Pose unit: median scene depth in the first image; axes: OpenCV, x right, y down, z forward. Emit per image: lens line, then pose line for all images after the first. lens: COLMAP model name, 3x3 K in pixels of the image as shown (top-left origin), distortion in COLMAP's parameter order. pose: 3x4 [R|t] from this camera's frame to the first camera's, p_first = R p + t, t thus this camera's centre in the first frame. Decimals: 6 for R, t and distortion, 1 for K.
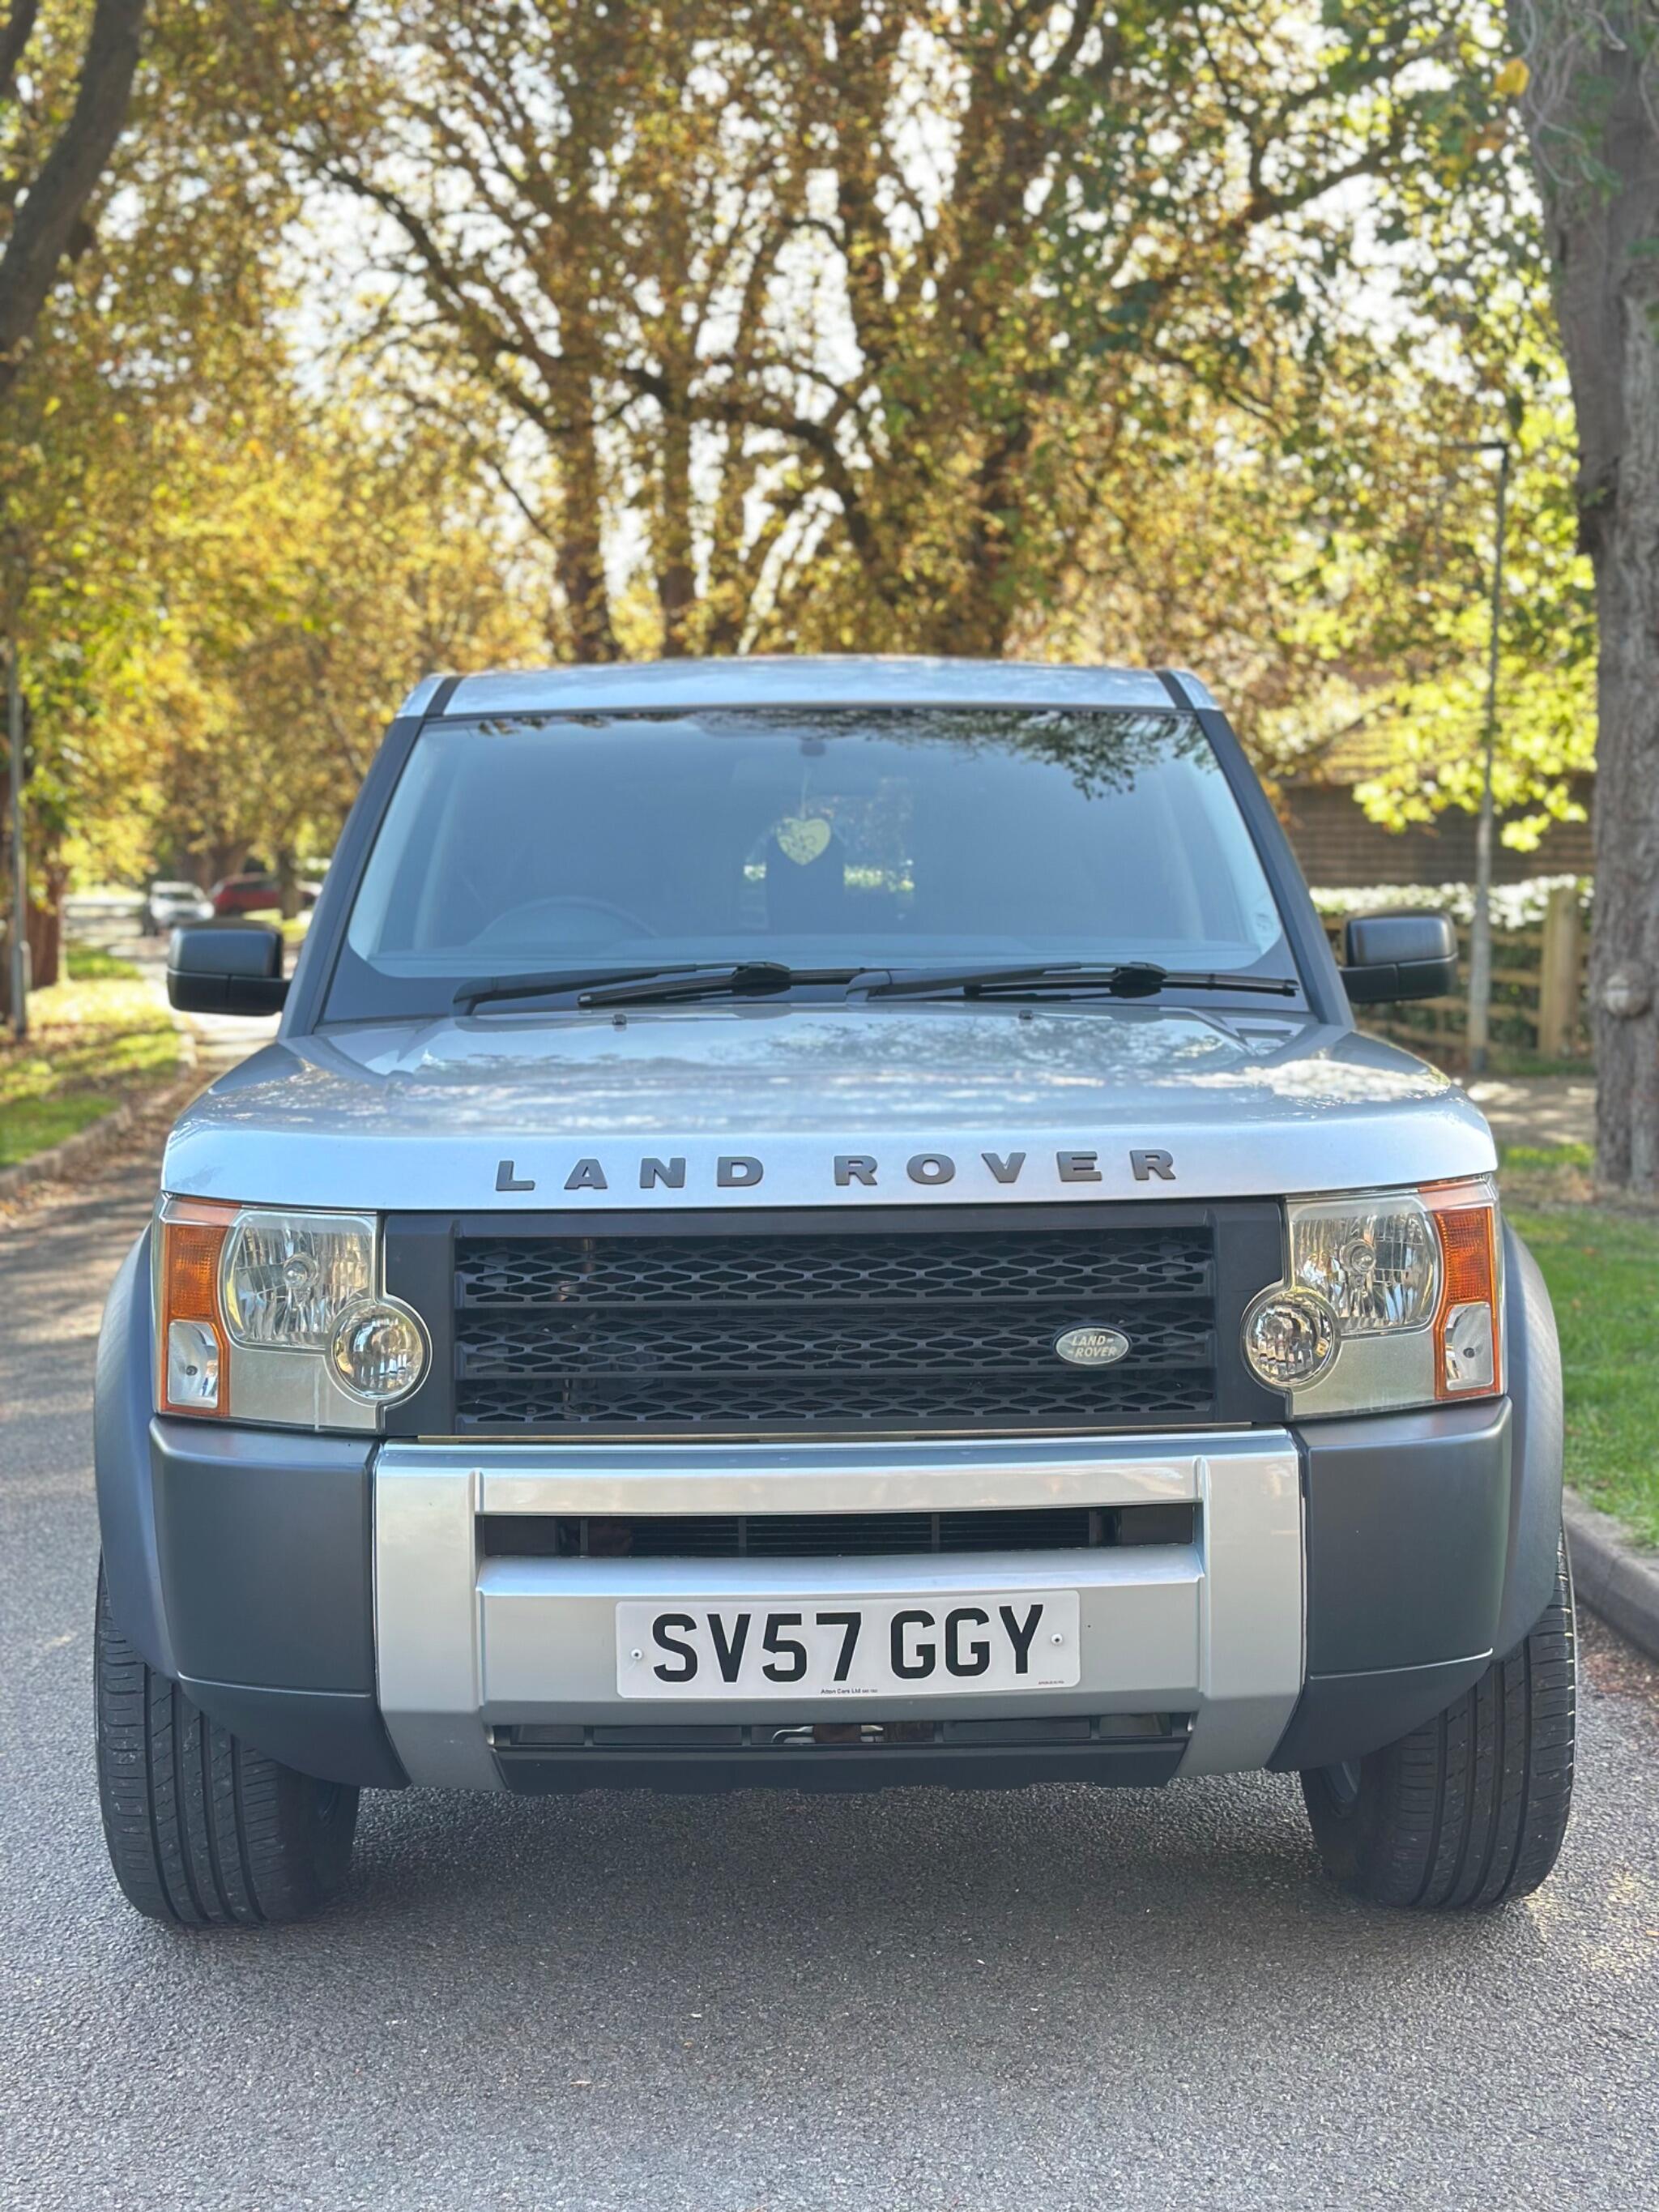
lens RADIAL K [[3239.1, 0, 829.5], [0, 3239.1, 1106.0], [0, 0, 1]] dist [0.199953, -0.105963]
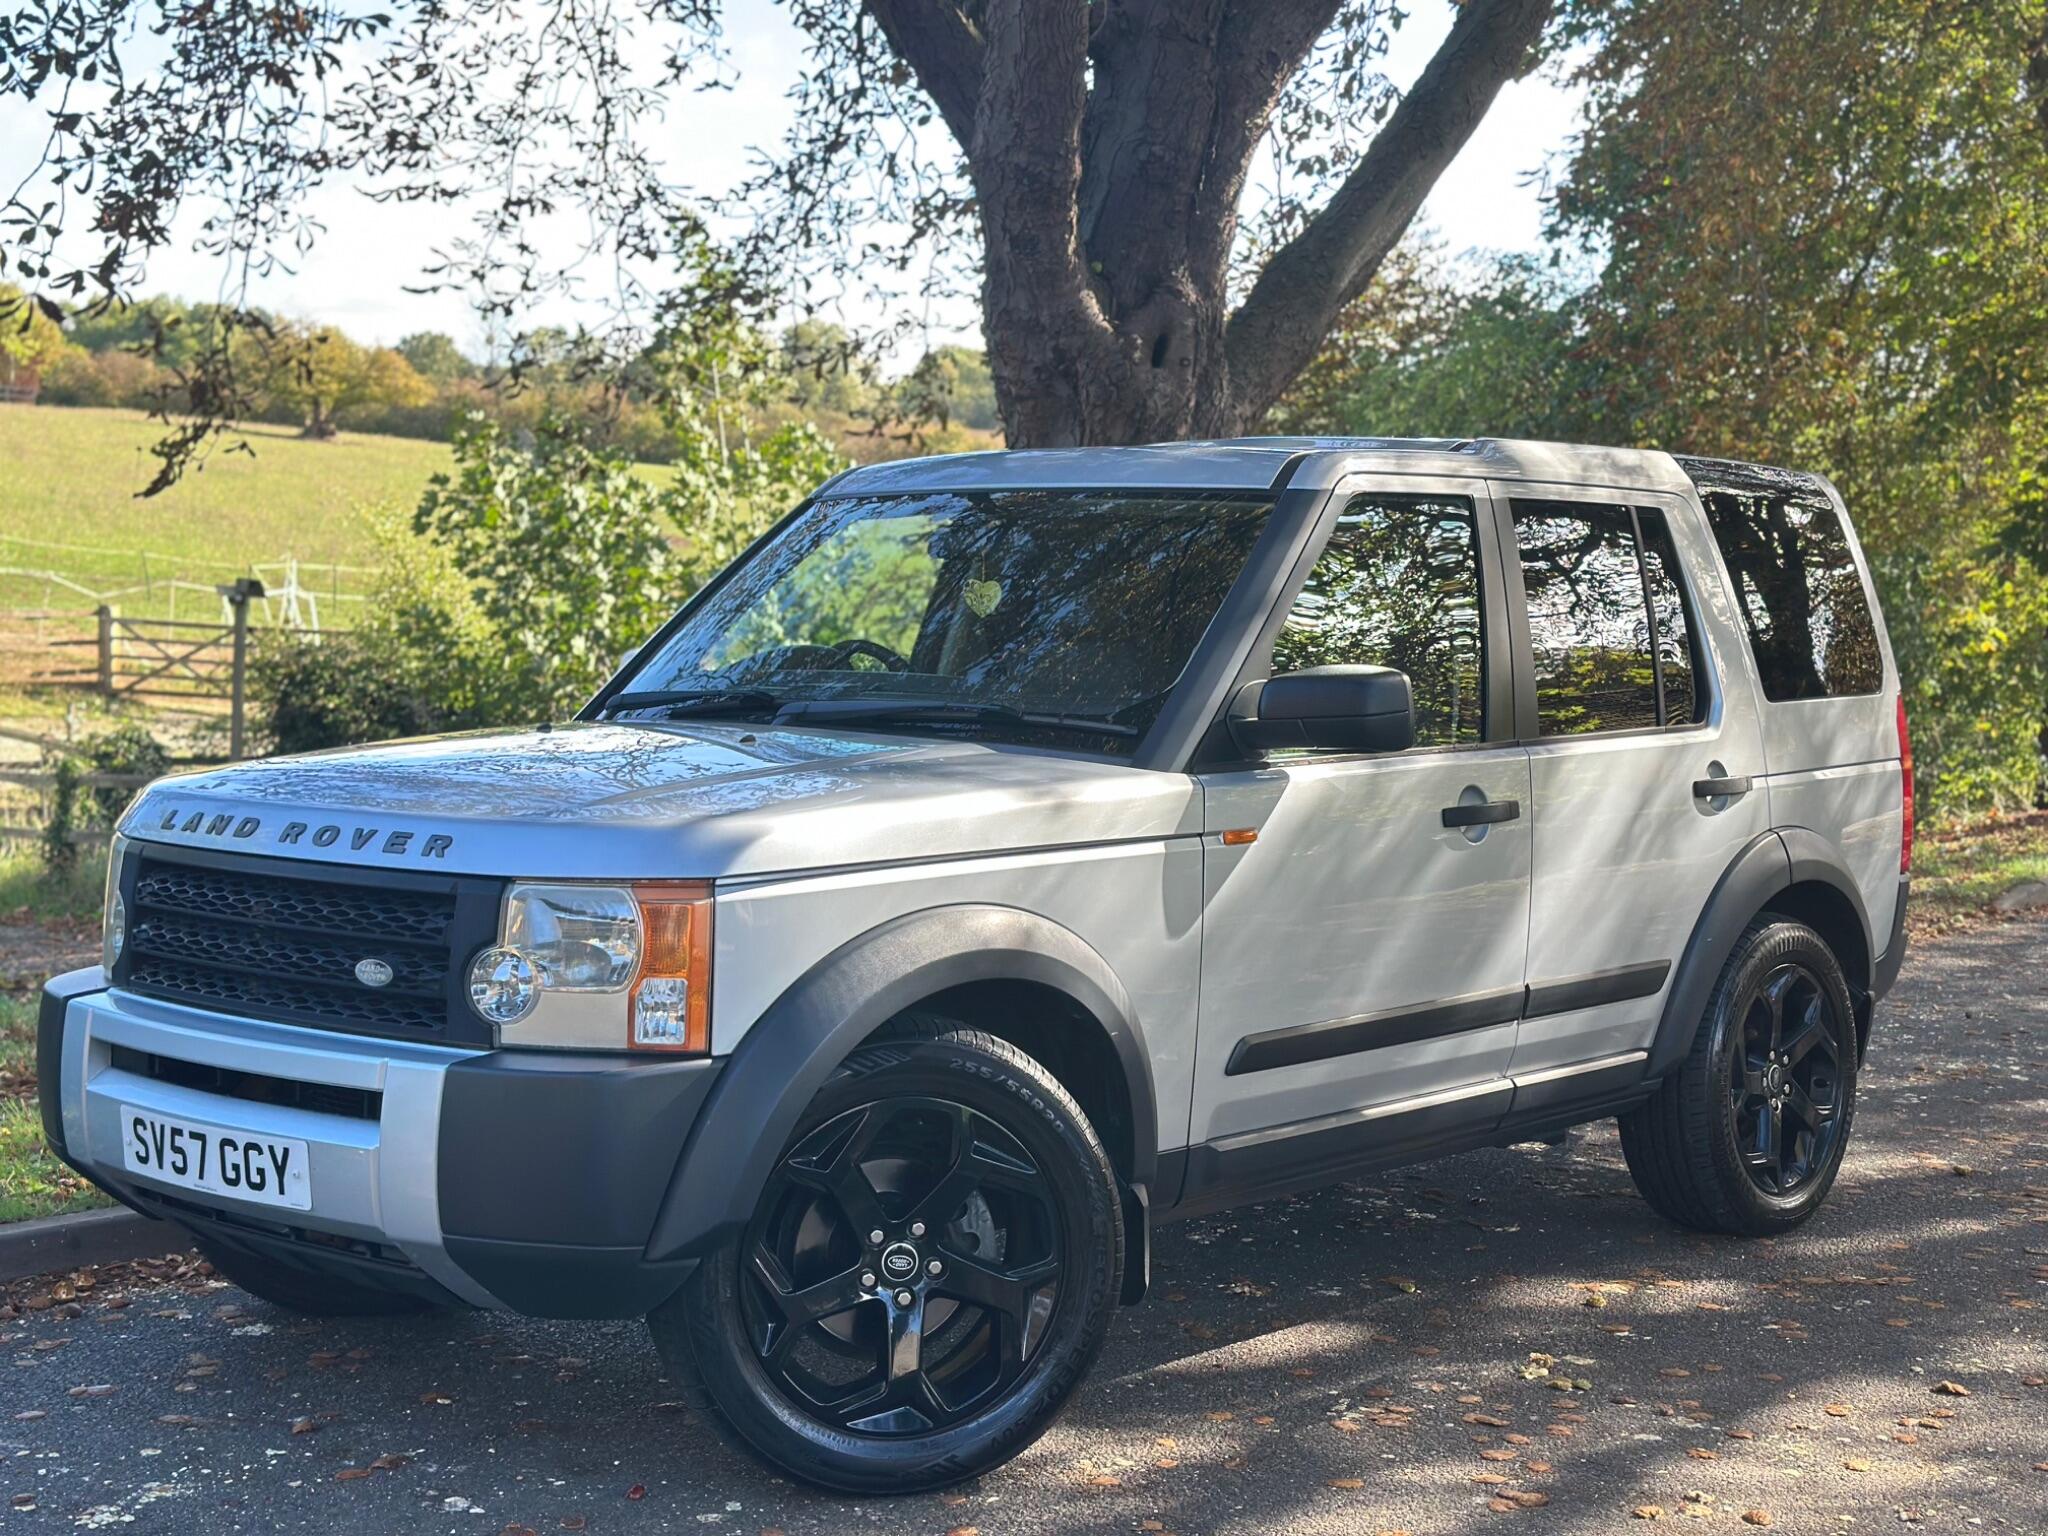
lens RADIAL K [[2908.6, 0, 1024.0], [0, 2908.6, 768.0], [0, 0, 1]] dist [0.191475, -0.115510]
pose [[0.728950, 0.062710, -0.681689, 1.153561], [-0.069202, 0.997445, 0.017758, -0.055148], [0.681060, 0.034230, 0.731427, 0.277769]]
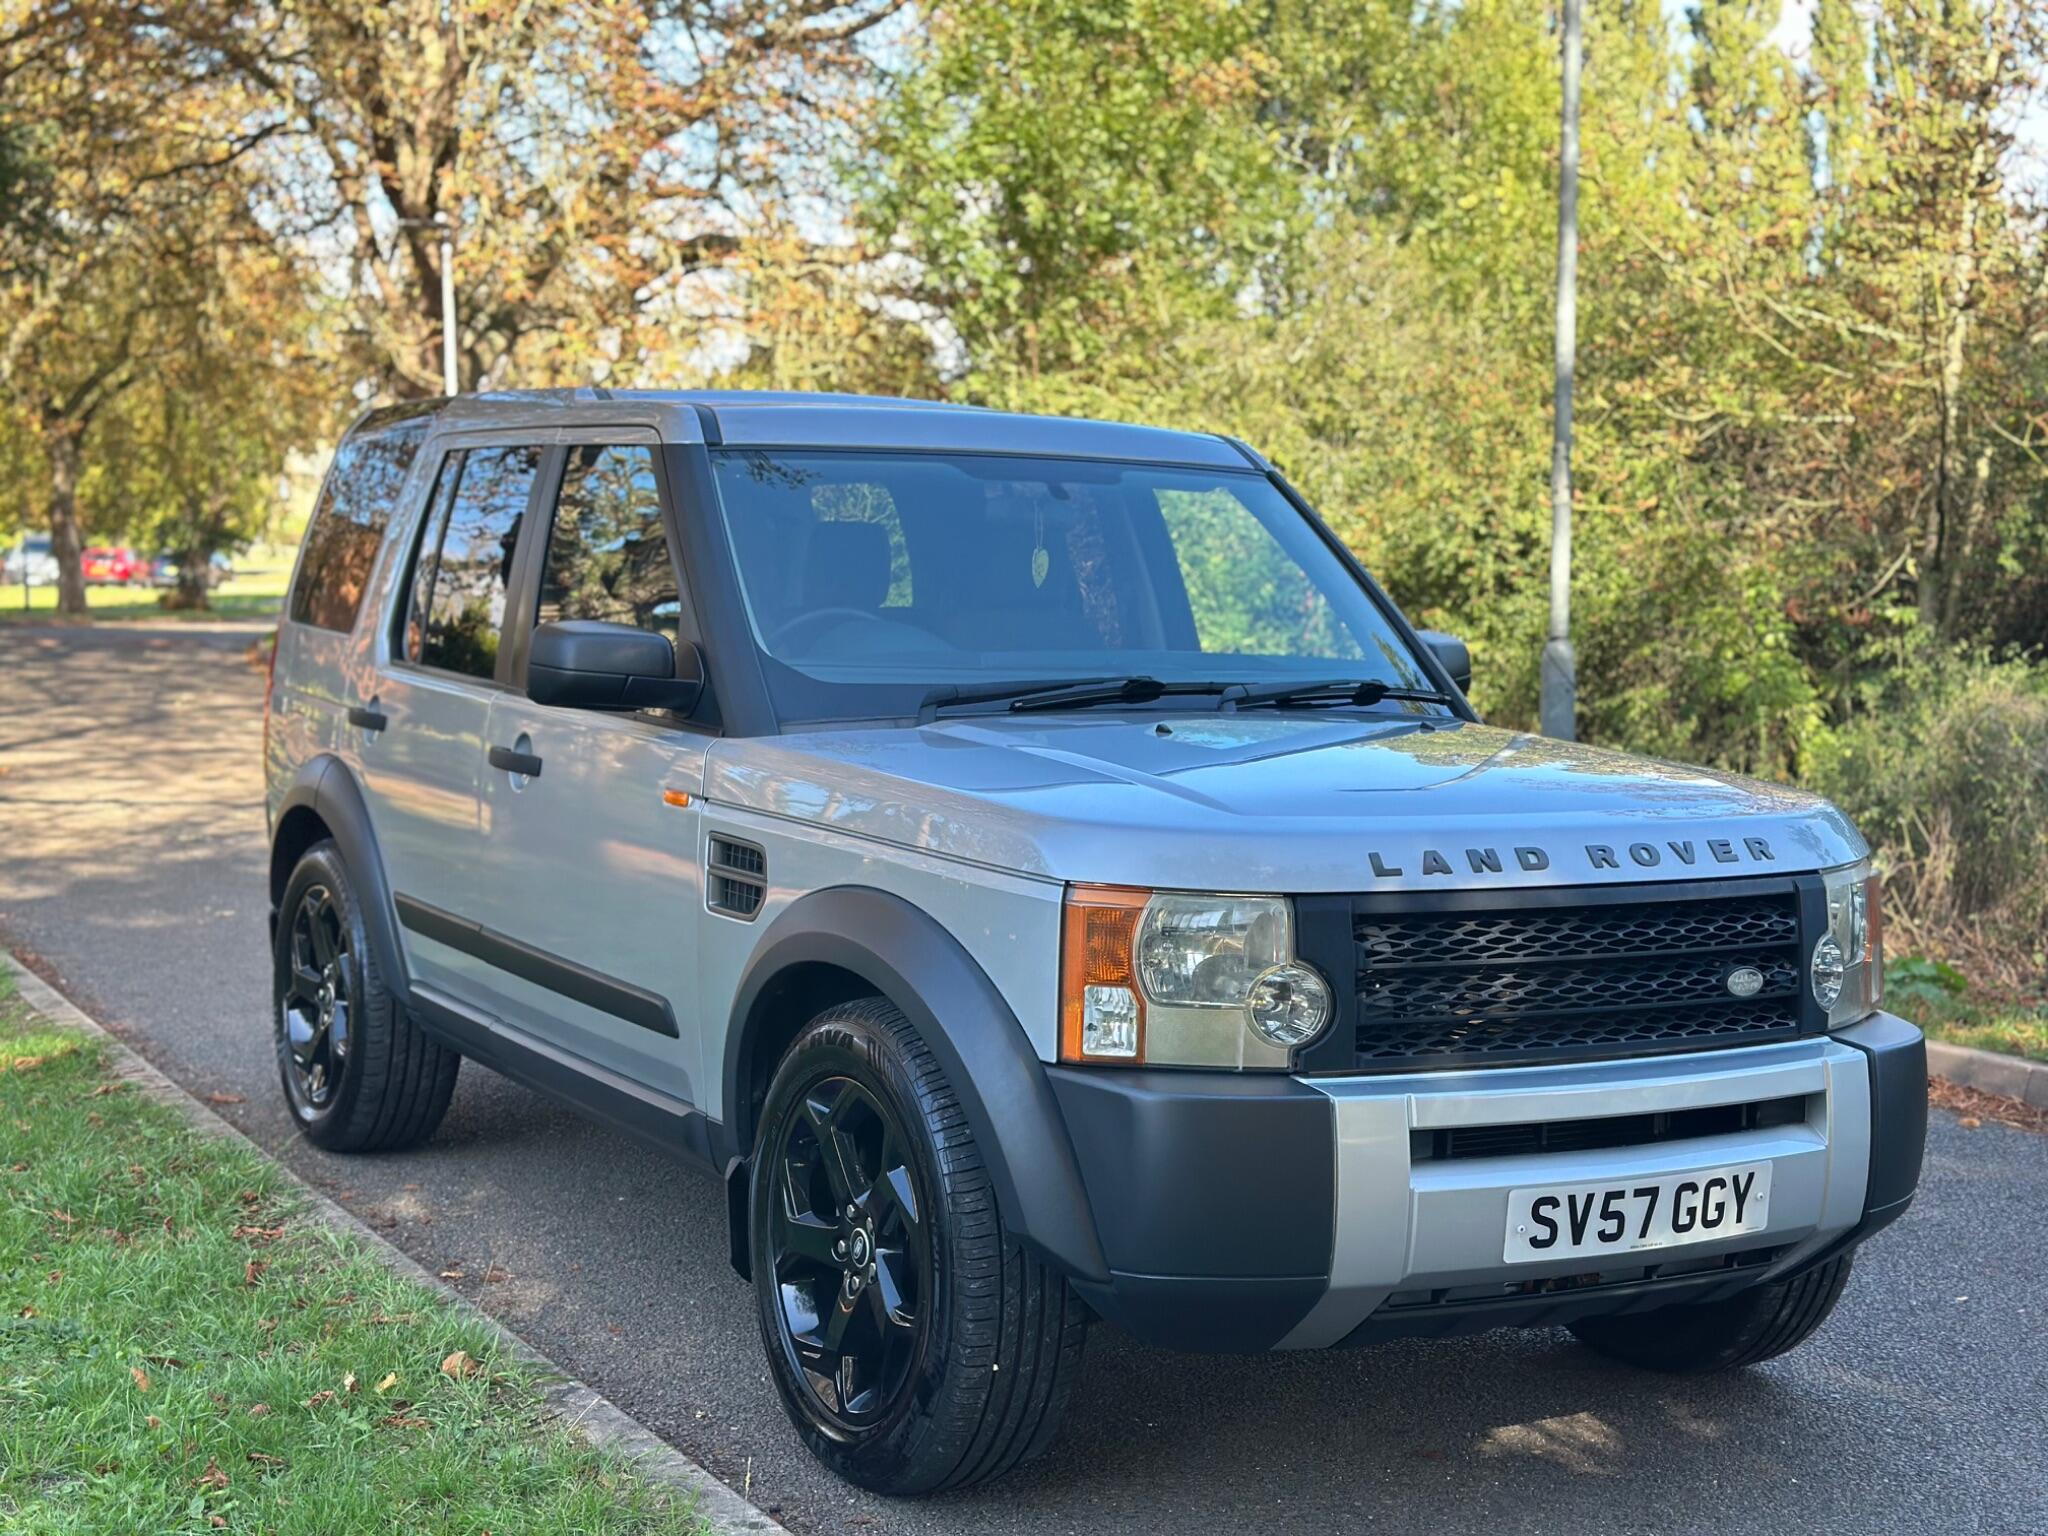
lens RADIAL K [[2908.6, 0, 1024.0], [0, 2908.6, 768.0], [0, 0, 1]] dist [0.191475, -0.115510]
pose [[0.874350, -0.003418, 0.485283, -0.804437], [-0.003488, 0.999905, 0.013327, -0.032415], [-0.485283, -0.013345, 0.874255, 0.065081]]
